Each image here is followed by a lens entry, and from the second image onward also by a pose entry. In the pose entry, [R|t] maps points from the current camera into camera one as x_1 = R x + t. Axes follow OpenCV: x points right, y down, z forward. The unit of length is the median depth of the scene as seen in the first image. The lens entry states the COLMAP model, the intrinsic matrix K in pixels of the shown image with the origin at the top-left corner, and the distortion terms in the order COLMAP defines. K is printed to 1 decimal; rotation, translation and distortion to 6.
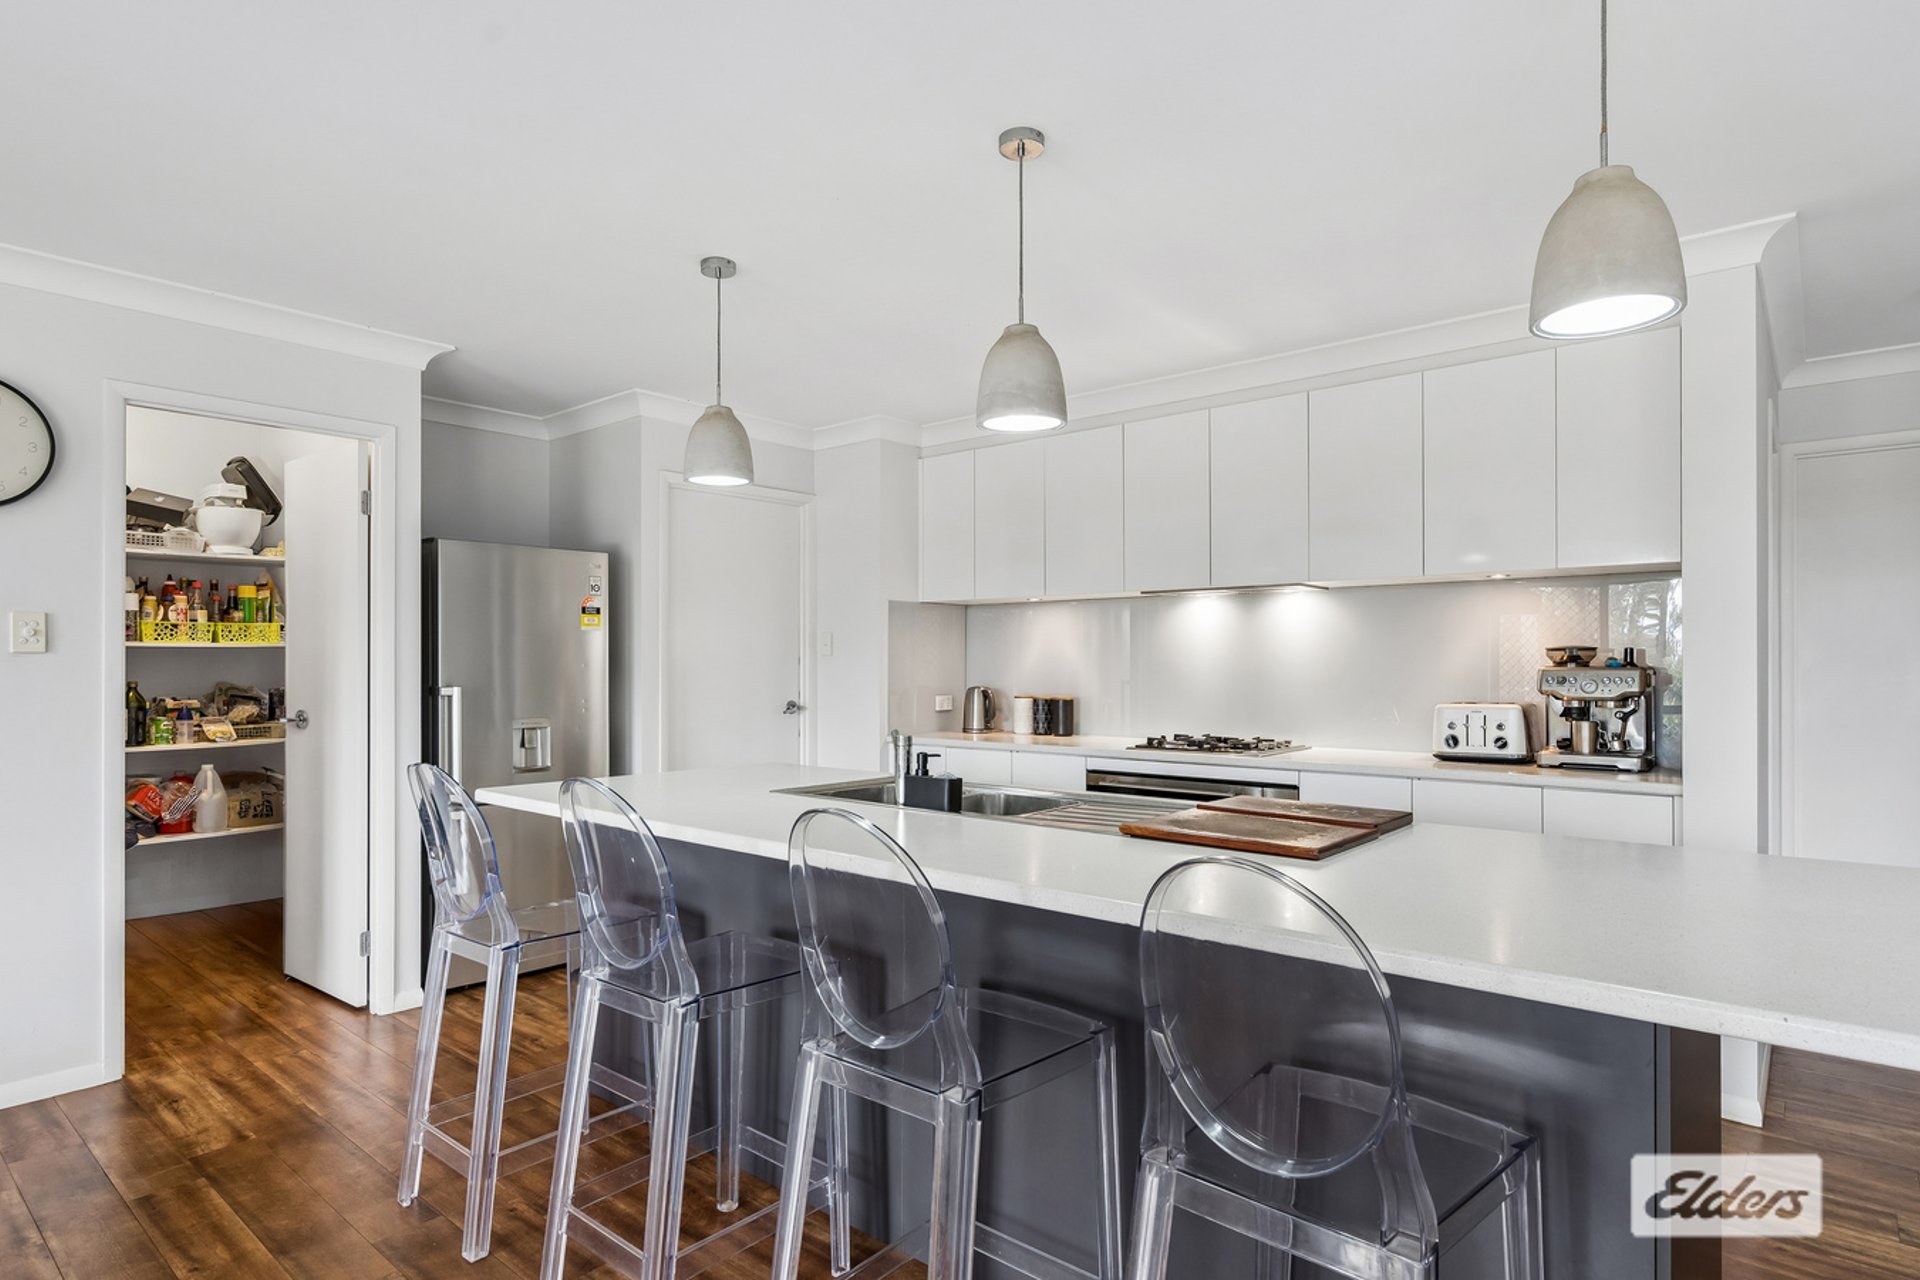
lens RADIAL K [[1033.8, 0, 958.4], [0, 1033.8, 644.4], [0, 0, 1]] dist [0.001466, 0.000778]
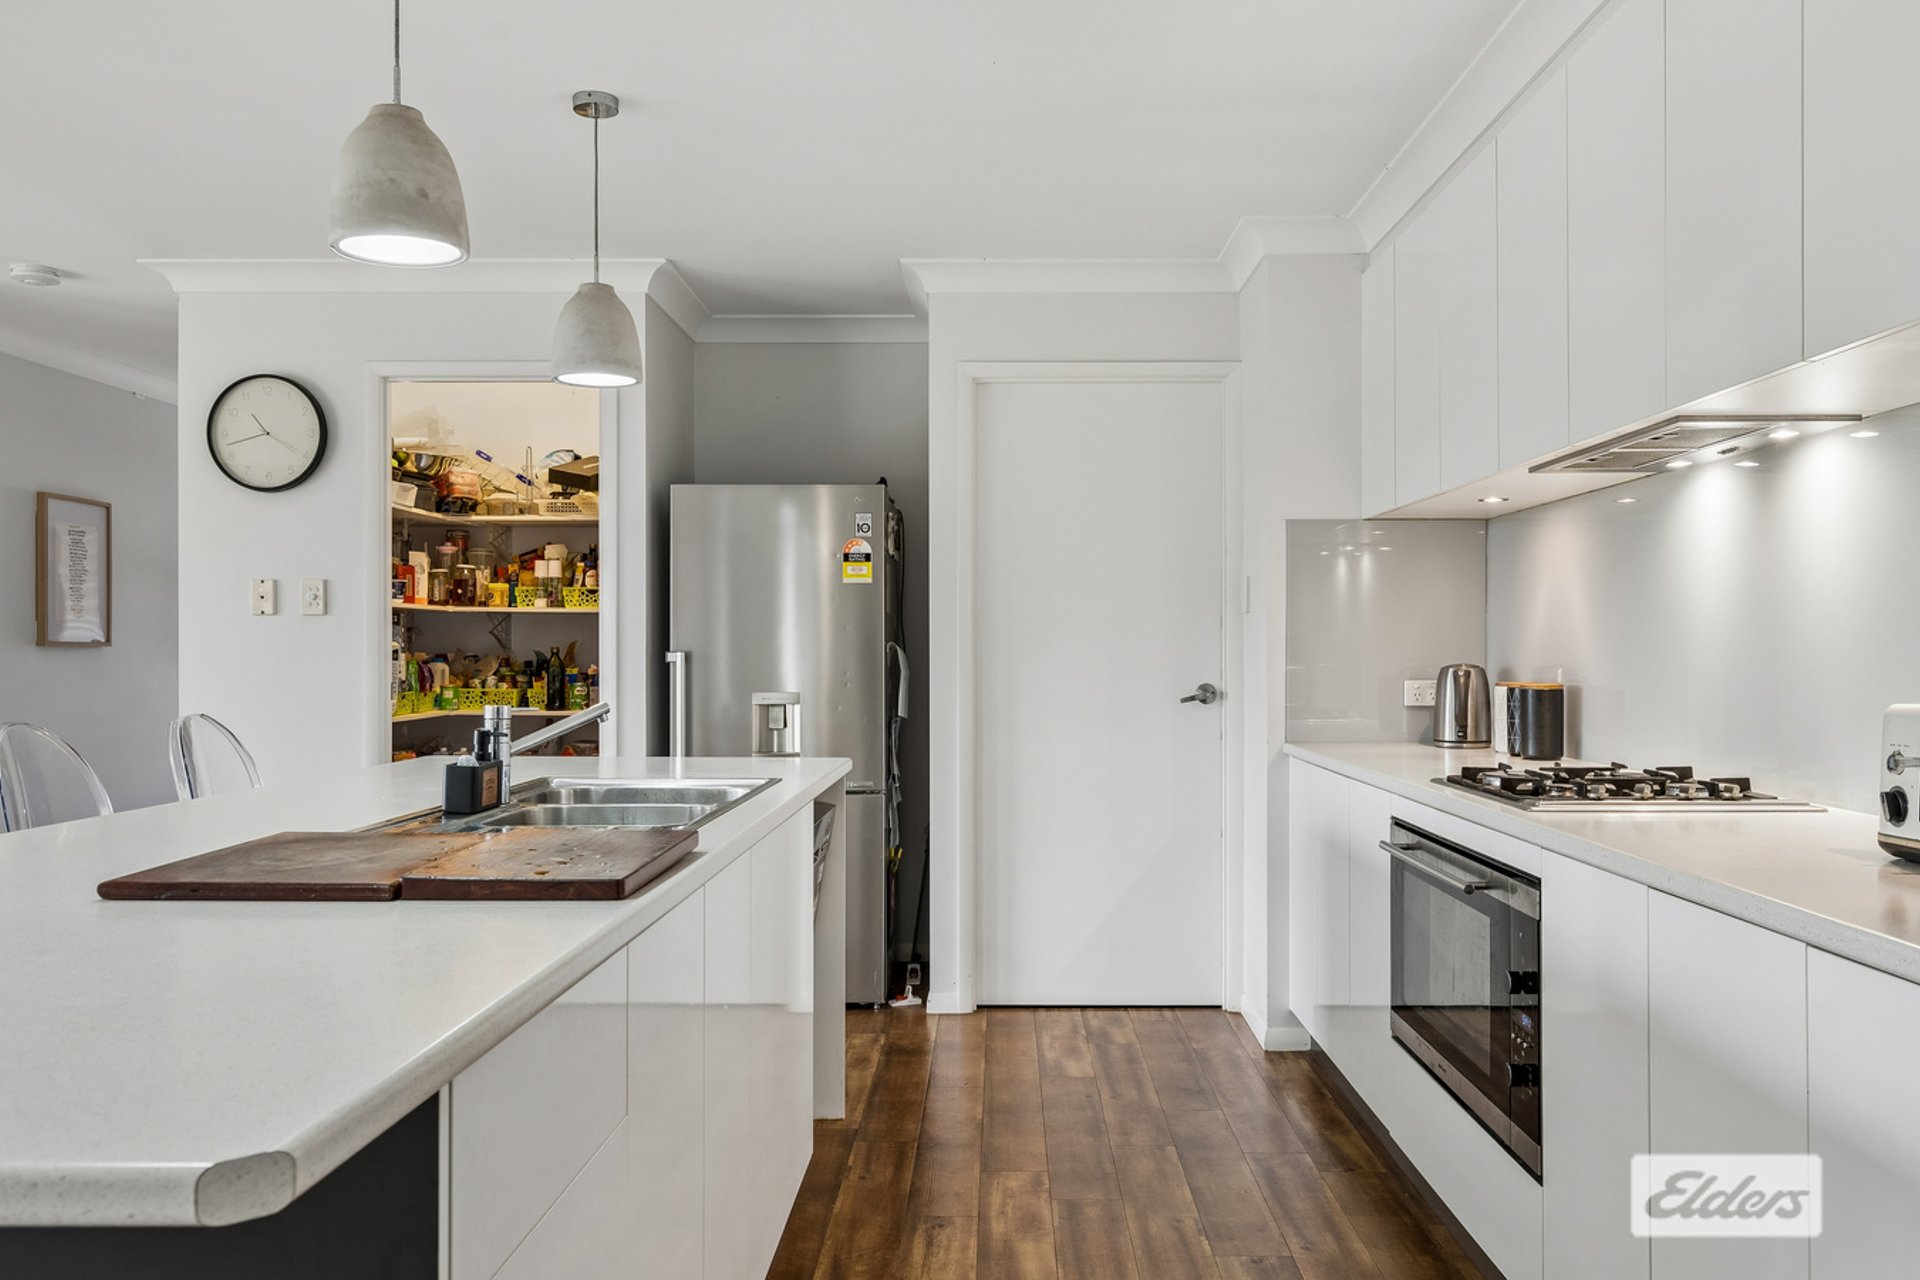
lens RADIAL K [[1510.3, 0, 961.9], [0, 1510.3, 646.2], [0, 0, 1]] dist [0.041774, 0.000107]
pose [[0.637000, 0.000023, -0.770864, 0.571272], [0.013358, 0.999850, 0.011068, 0.022529], [0.770748, -0.017348, 0.636904, 0.332252]]
